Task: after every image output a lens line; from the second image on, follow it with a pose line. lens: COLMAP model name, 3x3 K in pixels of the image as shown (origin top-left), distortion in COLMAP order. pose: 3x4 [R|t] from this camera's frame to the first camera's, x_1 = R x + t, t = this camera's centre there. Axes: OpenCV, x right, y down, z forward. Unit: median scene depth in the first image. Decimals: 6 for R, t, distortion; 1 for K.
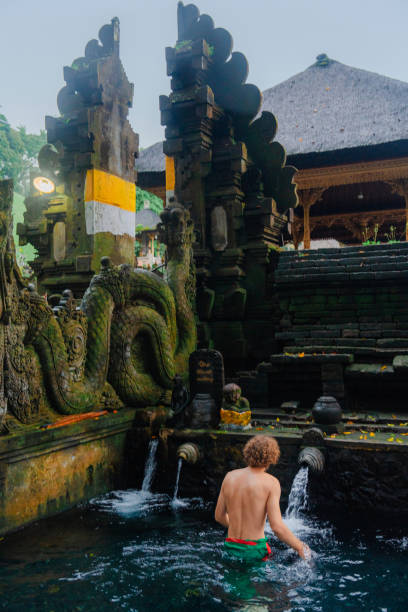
lens RADIAL K [[641.6, 0, 204.0], [0, 641.6, 306.0], [0, 0, 1]] dist [0.000423, 0.007506]
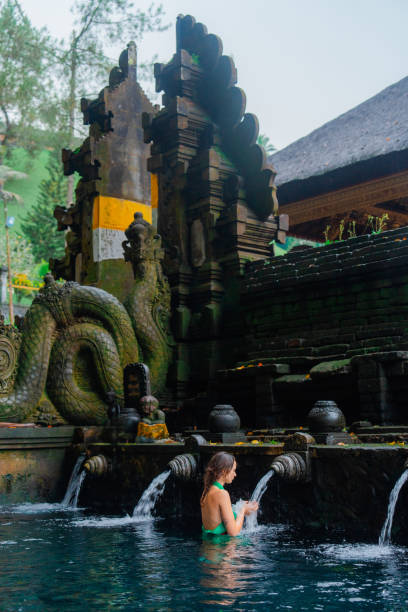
lens RADIAL K [[814.3, 0, 202.2], [0, 814.3, 313.4], [0, 0, 1]] dist [0.025626, 0.012225]
pose [[0.923004, -0.051723, -0.381298, 0.560246], [0.017405, 0.995522, -0.092910, 0.107696], [0.384396, 0.079120, 0.919771, -0.093554]]
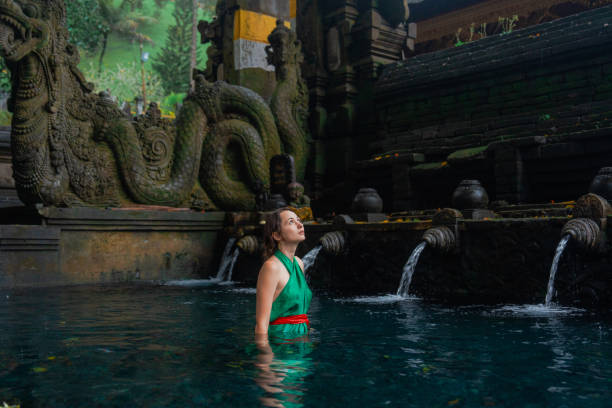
lens RADIAL K [[674.8, 0, 306.0], [0, 674.8, 204.0], [0, 0, 1]] dist [0.009620, 0.003960]
pose [[0.925864, -0.011416, -0.377683, 0.455588], [0.010882, 0.999934, -0.003549, 0.152934], [0.377699, -0.000824, 0.925928, -0.016793]]
